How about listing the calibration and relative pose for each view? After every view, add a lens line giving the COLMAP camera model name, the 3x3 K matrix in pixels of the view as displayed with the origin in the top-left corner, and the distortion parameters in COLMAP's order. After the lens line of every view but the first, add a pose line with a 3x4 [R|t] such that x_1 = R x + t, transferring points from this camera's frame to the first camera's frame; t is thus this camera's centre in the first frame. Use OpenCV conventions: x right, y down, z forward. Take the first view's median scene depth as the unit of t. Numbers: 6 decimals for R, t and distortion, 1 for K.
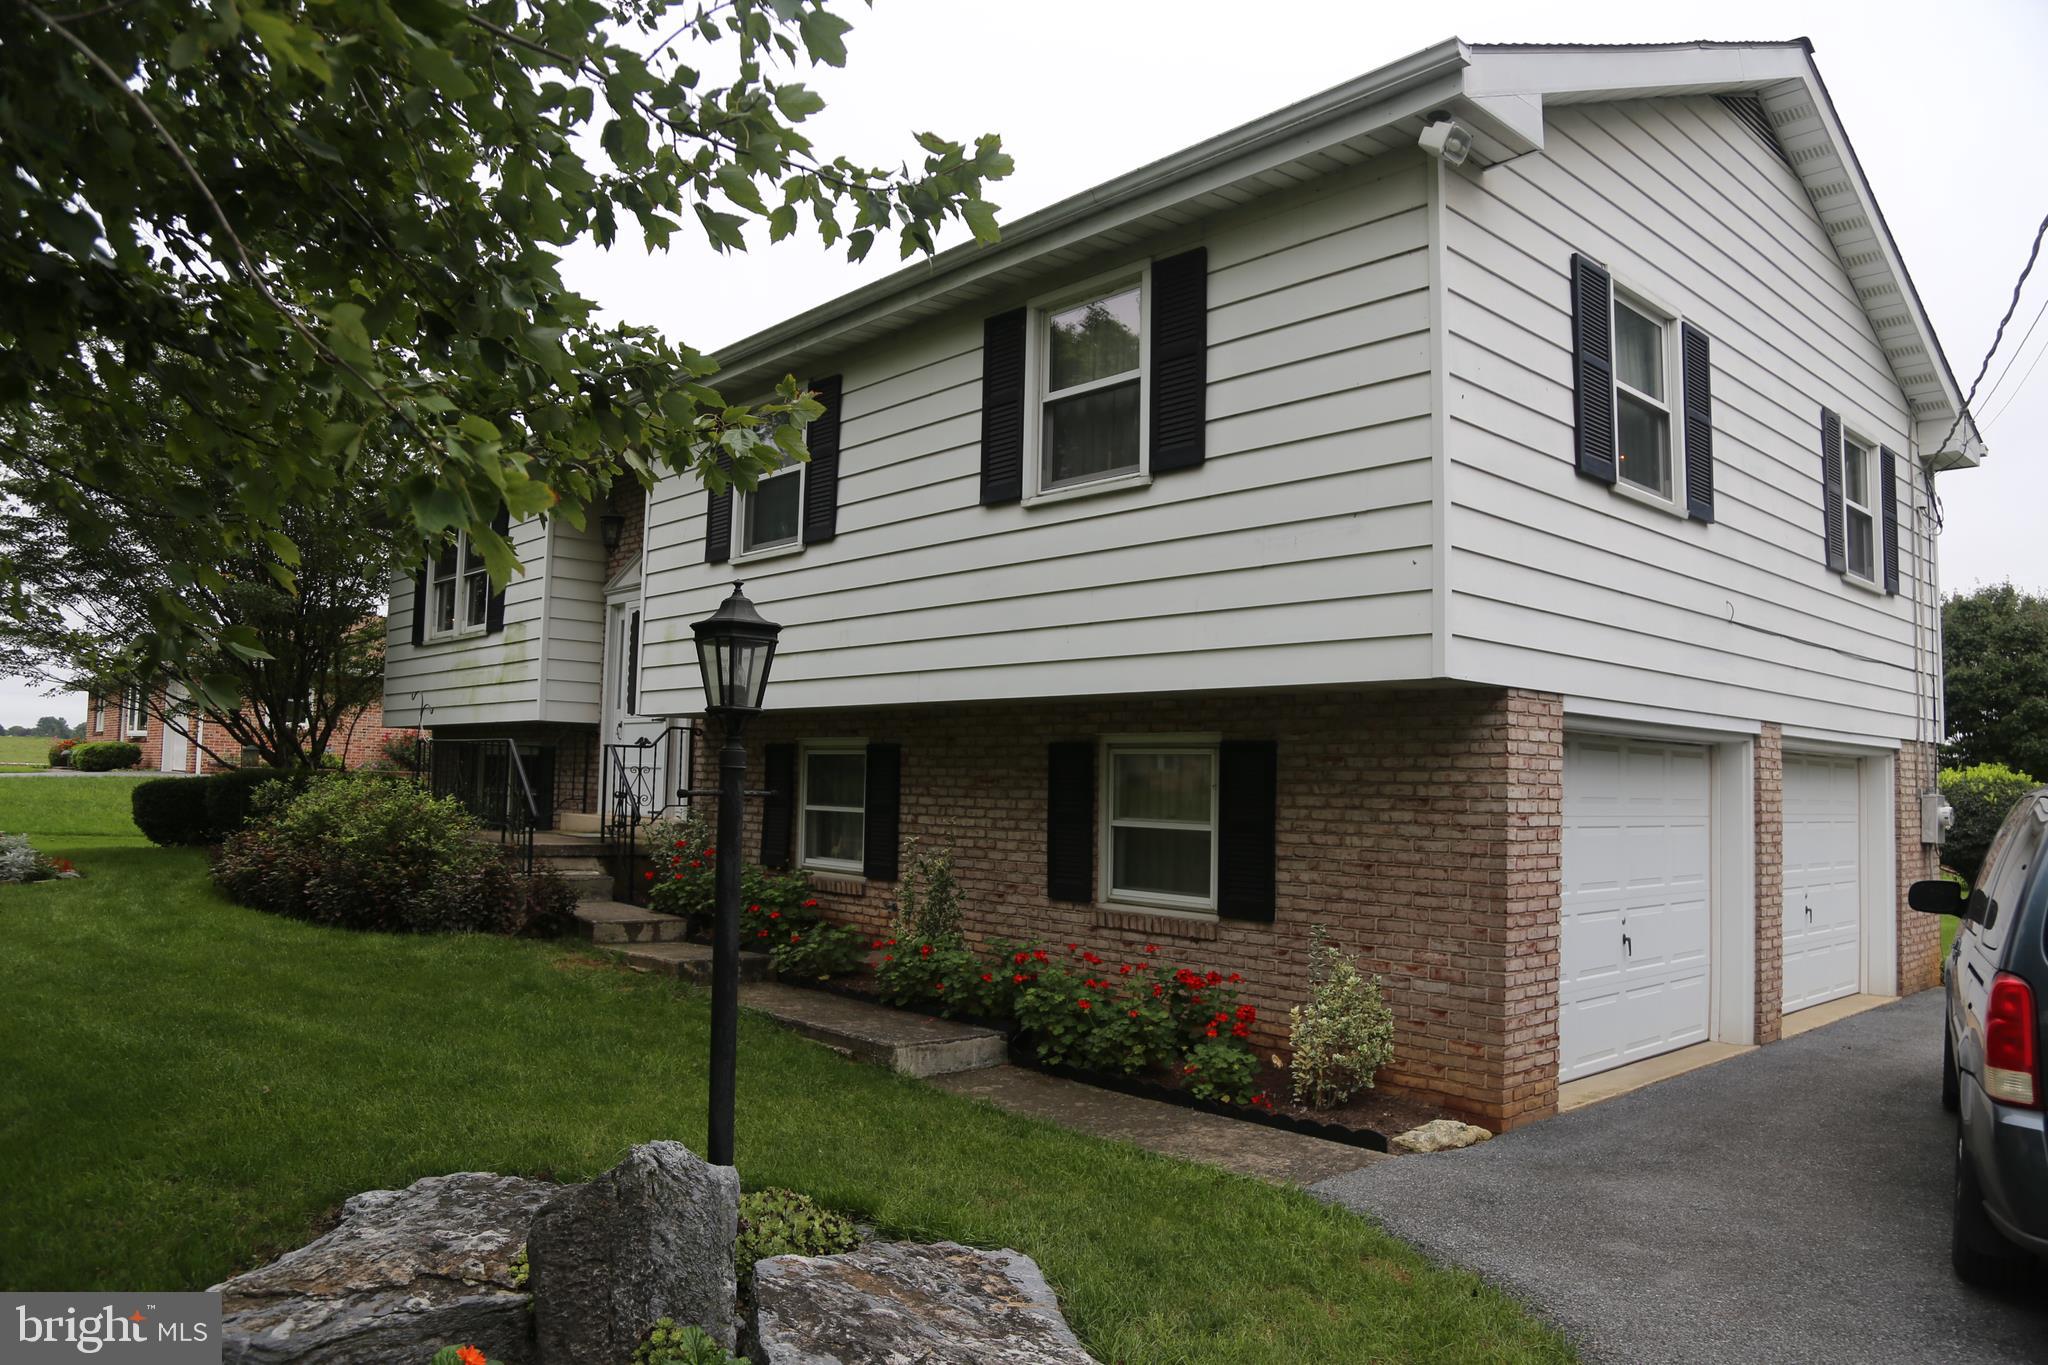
lens RADIAL K [[1395.3, 0, 1035.7], [0, 1395.3, 686.6], [0, 0, 1]] dist [-0.108969, 0.046022]
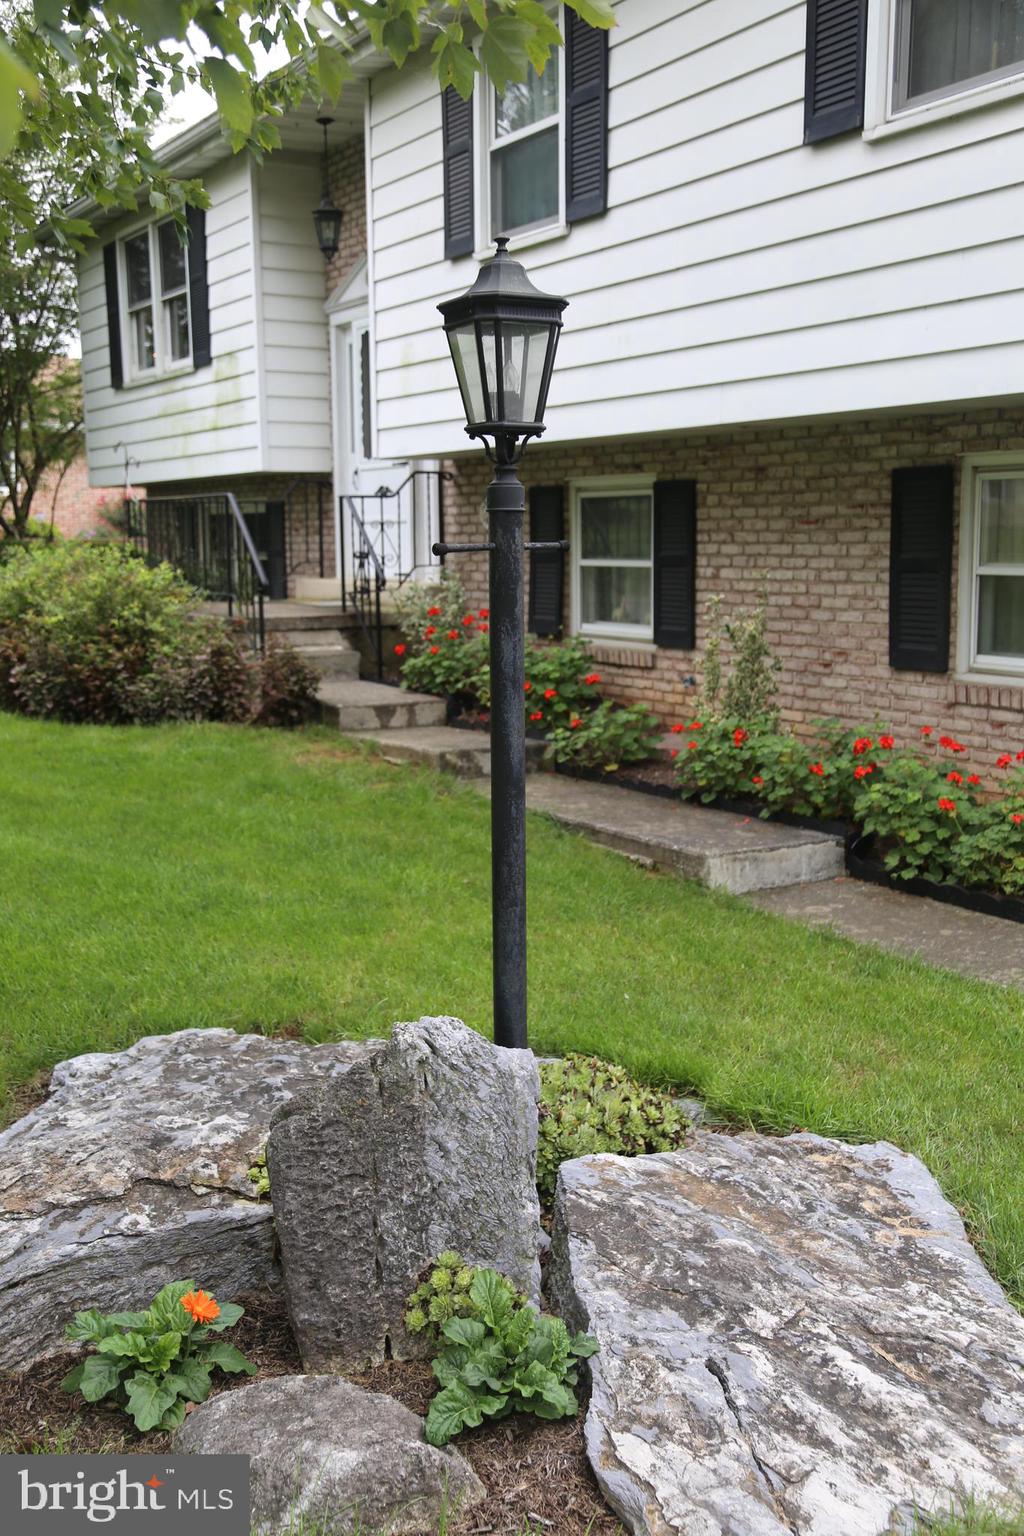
lens RADIAL K [[1576.7, 0, 509.1], [0, 1576.7, 774.6], [0, 0, 1]] dist [0.013903, 0.000000]
pose [[0.979571, -0.002683, -0.201082, -0.027980], [0.046984, 0.975291, 0.215869, 0.008153], [0.195535, -0.220907, 0.955493, 0.100832]]
